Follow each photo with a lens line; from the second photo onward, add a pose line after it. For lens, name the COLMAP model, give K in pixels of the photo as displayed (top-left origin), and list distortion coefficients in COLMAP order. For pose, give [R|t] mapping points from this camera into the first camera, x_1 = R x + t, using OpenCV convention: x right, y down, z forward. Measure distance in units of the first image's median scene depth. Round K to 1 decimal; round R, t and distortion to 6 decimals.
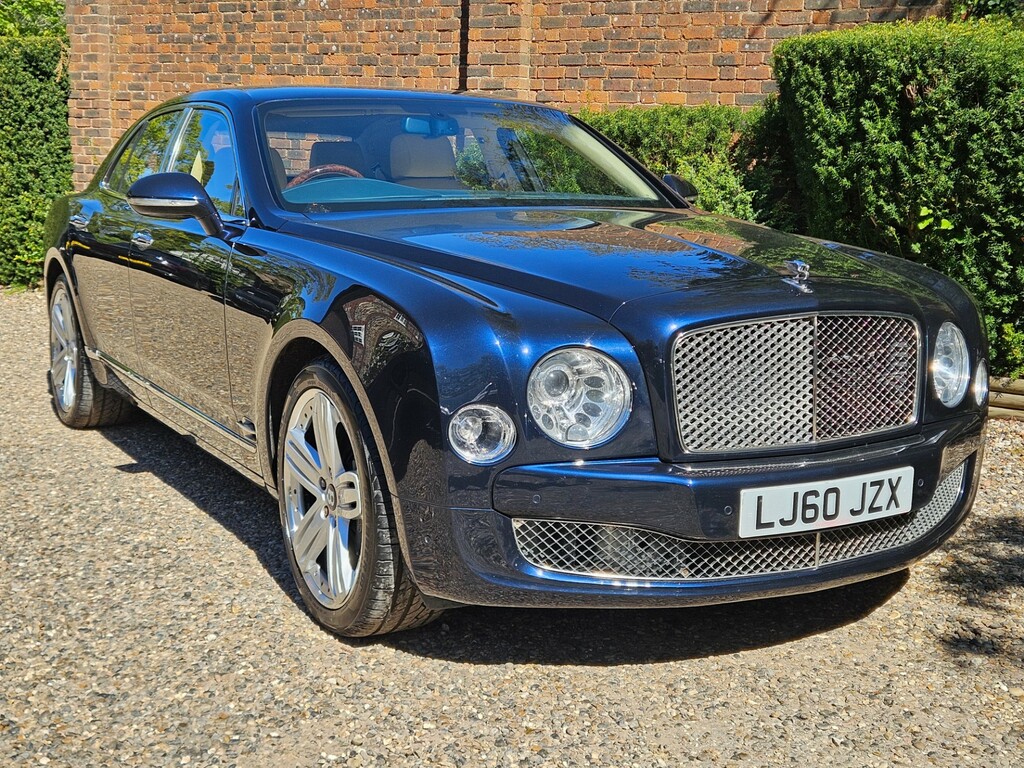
lens RADIAL K [[1389.2, 0, 512.0], [0, 1389.2, 384.0], [0, 0, 1]] dist [0.079472, -0.037297]
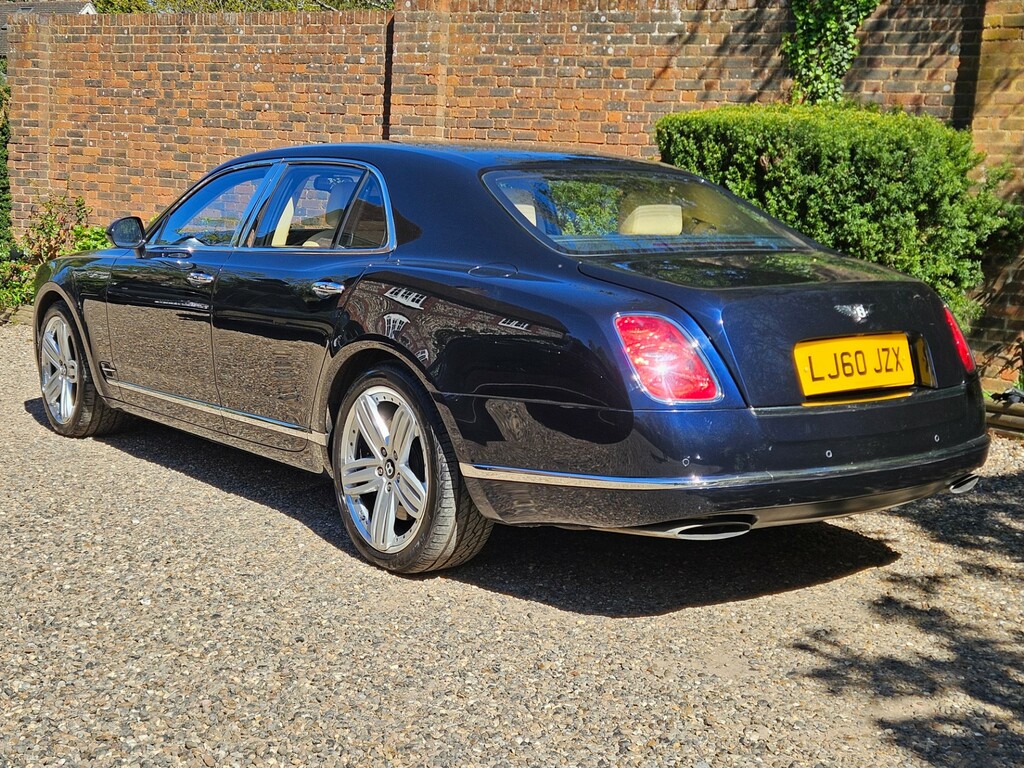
lens RADIAL K [[1389.2, 0, 512.0], [0, 1389.2, 384.0], [0, 0, 1]] dist [0.079472, -0.037297]
pose [[0.993311, -0.001072, 0.115461, -0.078744], [0.004280, 0.999611, -0.027544, 0.026437], [-0.115387, 0.027854, 0.992930, -0.203761]]
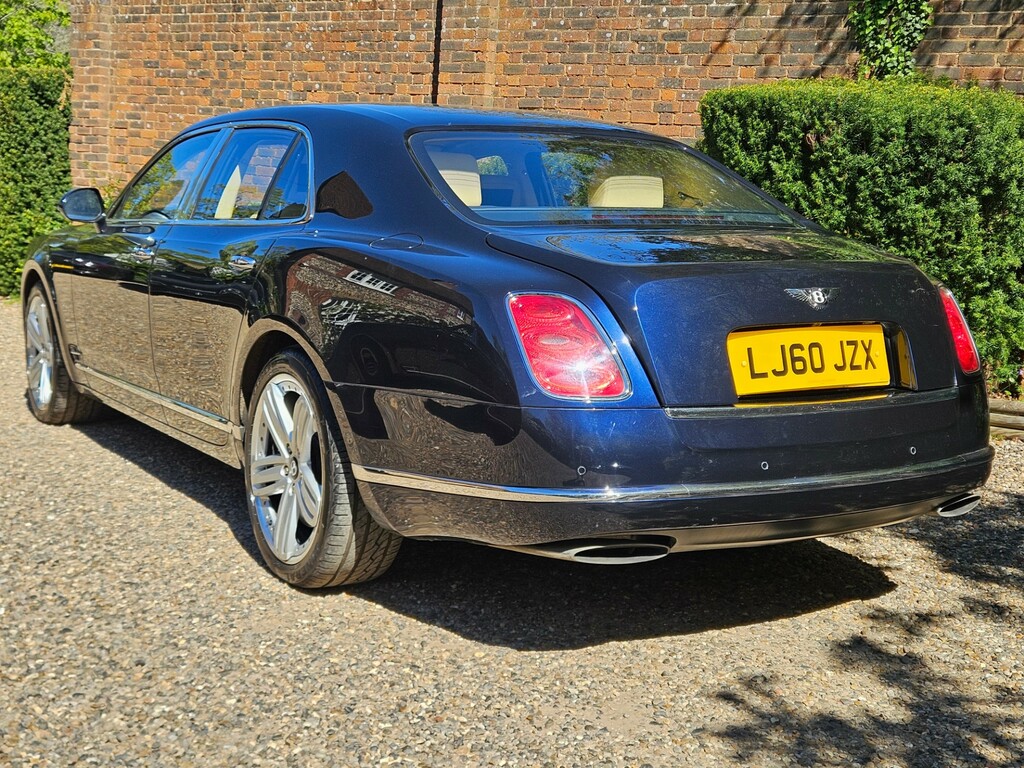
lens RADIAL K [[1389.2, 0, 512.0], [0, 1389.2, 384.0], [0, 0, 1]] dist [0.079472, -0.037297]
pose [[0.999569, 0.022638, 0.018683, 0.014418], [-0.022140, 0.999405, -0.026457, 0.026542], [-0.019271, 0.026031, 0.999475, -0.128378]]
